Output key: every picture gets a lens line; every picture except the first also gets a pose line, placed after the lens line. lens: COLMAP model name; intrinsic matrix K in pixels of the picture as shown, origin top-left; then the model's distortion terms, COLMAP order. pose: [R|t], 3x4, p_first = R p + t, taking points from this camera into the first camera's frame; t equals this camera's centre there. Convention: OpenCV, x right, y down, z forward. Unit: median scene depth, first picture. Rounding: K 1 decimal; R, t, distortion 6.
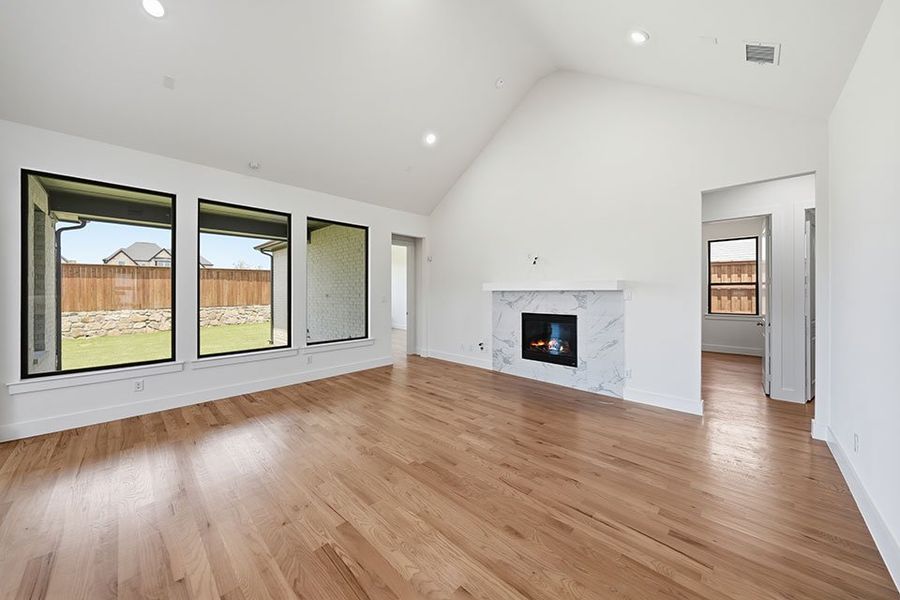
lens RADIAL K [[314.0, 0, 443.8], [0, 314.0, 294.7], [0, 0, 1]] dist [0.000136, 0.000025]
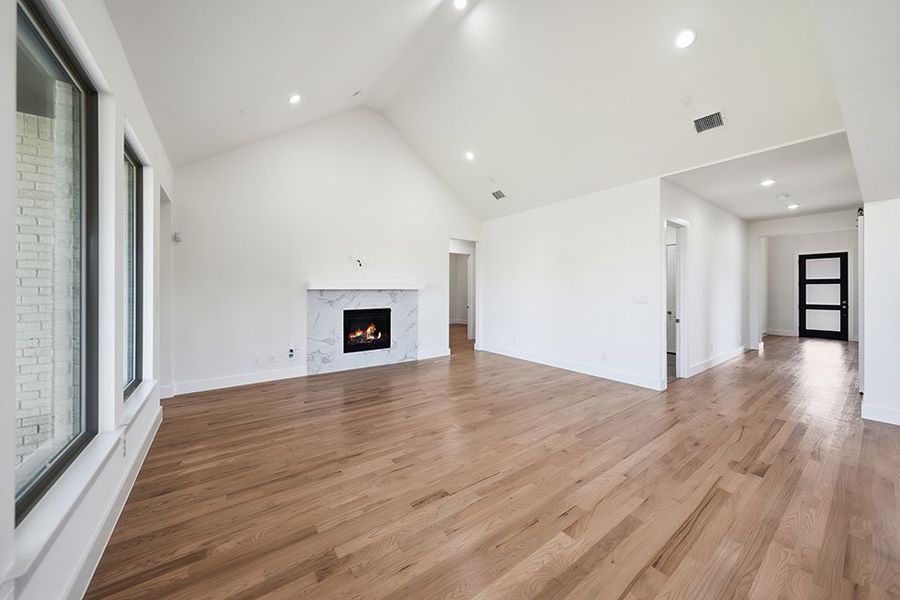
lens RADIAL K [[317.3, 0, 448.0], [0, 317.3, 290.8], [0, 0, 1]] dist [-0.002012, -0.000077]
pose [[0.166772, 0.000229, 0.985995, -0.869129], [0.008099, 0.999966, -0.001602, -0.004600], [-0.985962, 0.008253, 0.166765, 0.545330]]
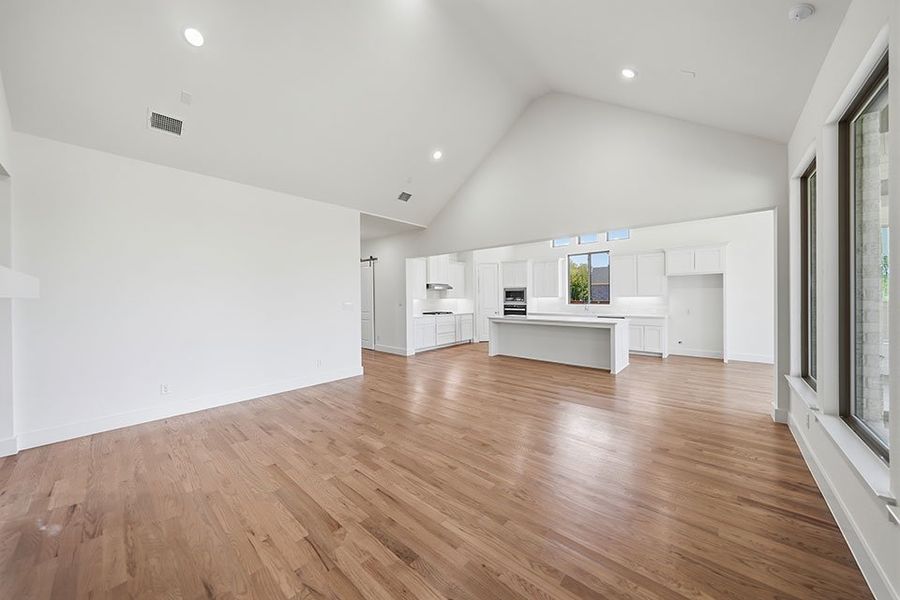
lens RADIAL K [[307.0, 0, 450.0], [0, 307.0, 300.0], [0, 0, 1]] dist [0.001416, 0.000132]
pose [[-0.998341, 0.010730, -0.056569, -0.072522], [0.009713, 0.999787, 0.018217, -0.014752], [0.056752, 0.017637, -0.998232, 1.345201]]
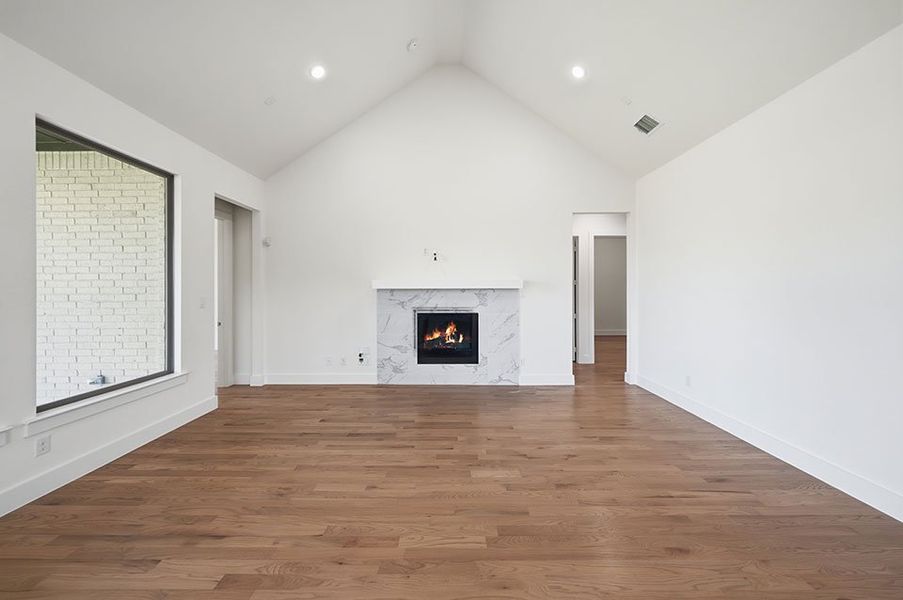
lens RADIAL K [[318.3, 0, 449.5], [0, 318.3, 290.7], [0, 0, 1]] dist [-0.002012, -0.000077]
pose [[0.718266, -0.000786, 0.695769, -0.368807], [0.006955, 0.999958, -0.006050, -0.001087], [-0.695734, 0.009184, 0.718240, 0.324541]]
